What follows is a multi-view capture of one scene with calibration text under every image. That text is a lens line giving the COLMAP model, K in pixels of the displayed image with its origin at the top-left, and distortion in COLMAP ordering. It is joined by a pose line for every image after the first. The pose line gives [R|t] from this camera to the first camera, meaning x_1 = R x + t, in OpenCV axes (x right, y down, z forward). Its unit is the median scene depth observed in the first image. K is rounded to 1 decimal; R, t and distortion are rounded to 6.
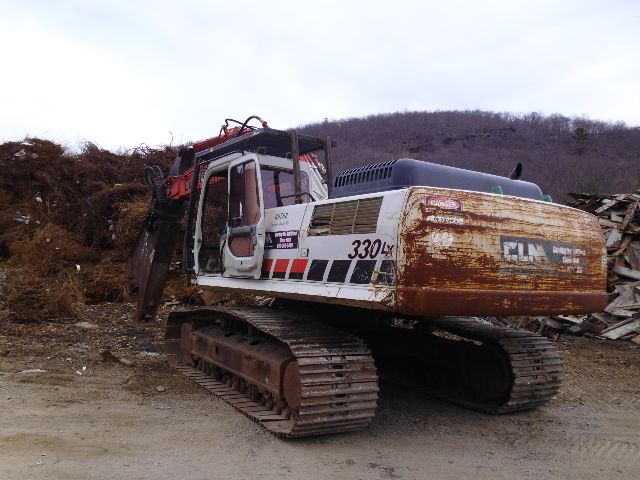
lens RADIAL K [[565.4, 0, 320.0], [0, 565.4, 240.0], [0, 0, 1]] dist [0.006154, -0.000374]
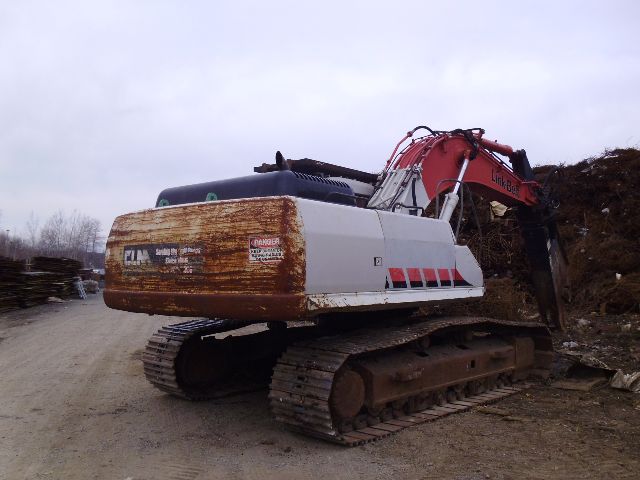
lens RADIAL K [[565.4, 0, 320.0], [0, 565.4, 240.0], [0, 0, 1]] dist [0.006154, -0.000374]
pose [[0.254211, -0.091970, -0.962766, 1.531057], [0.070892, 0.994562, -0.076289, 0.098012], [0.964547, -0.048859, 0.259348, 1.036984]]
